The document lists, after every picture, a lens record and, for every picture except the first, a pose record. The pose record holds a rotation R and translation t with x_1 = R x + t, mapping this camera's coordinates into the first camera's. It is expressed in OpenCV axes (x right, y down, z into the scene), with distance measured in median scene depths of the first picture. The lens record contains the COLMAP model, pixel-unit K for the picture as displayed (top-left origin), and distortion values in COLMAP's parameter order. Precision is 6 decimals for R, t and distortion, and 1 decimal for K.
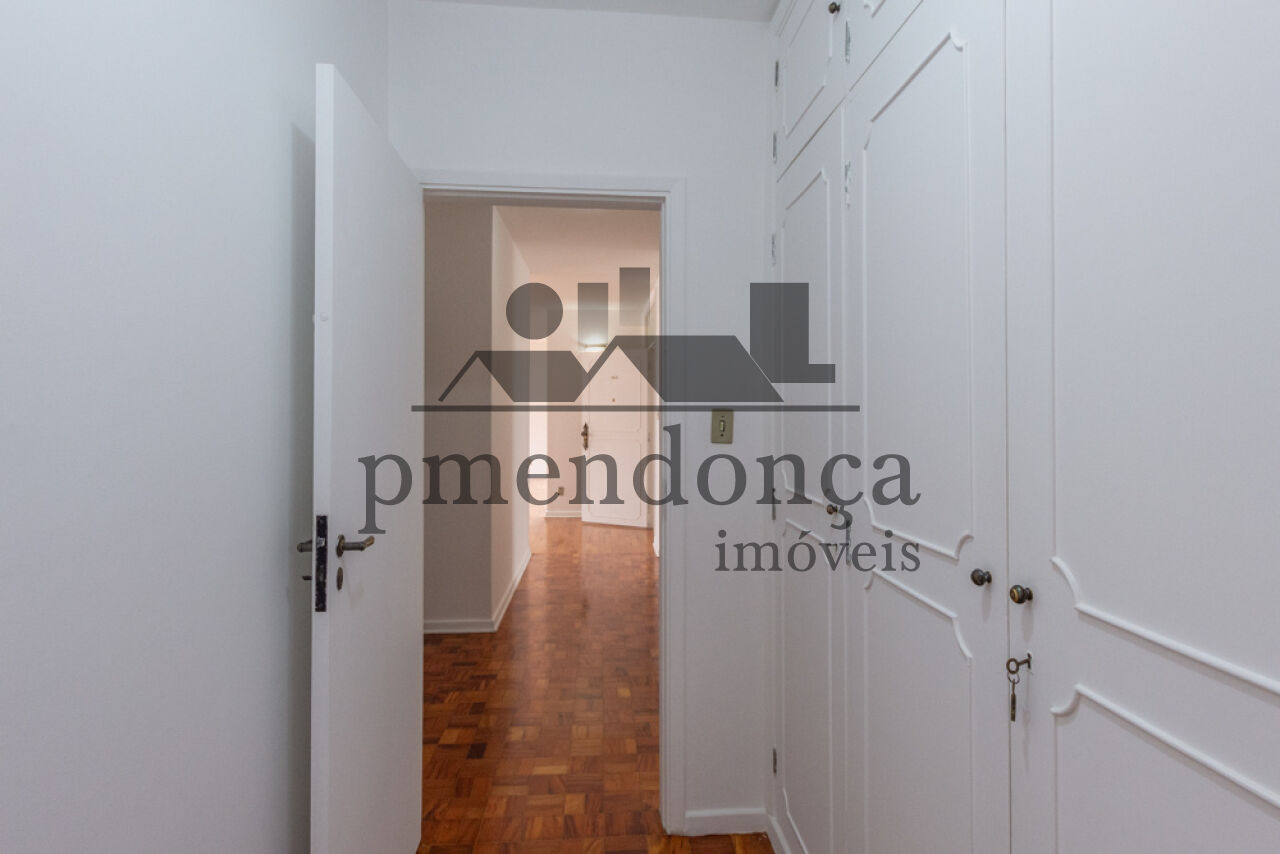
lens RADIAL K [[715.4, 0, 651.0], [0, 715.4, 409.7], [0, 0, 1]] dist [0.000038, -0.002639]
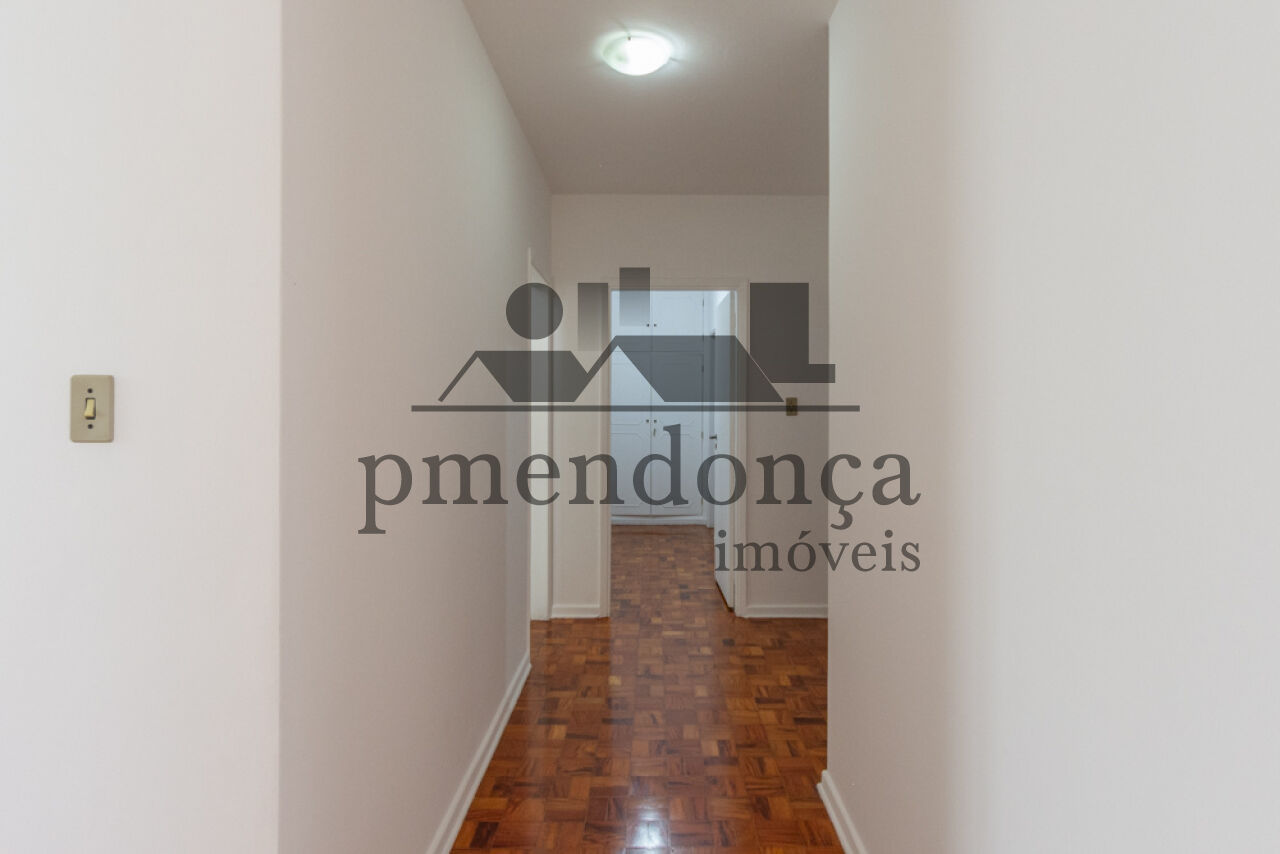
lens RADIAL K [[715.4, 0, 651.0], [0, 715.4, 409.7], [0, 0, 1]] dist [0.000038, -0.002639]
pose [[-0.997188, 0.000639, 0.074936, -0.169516], [-0.002645, 0.999041, -0.043716, 0.065682], [-0.074892, -0.043791, -0.996230, 2.085865]]
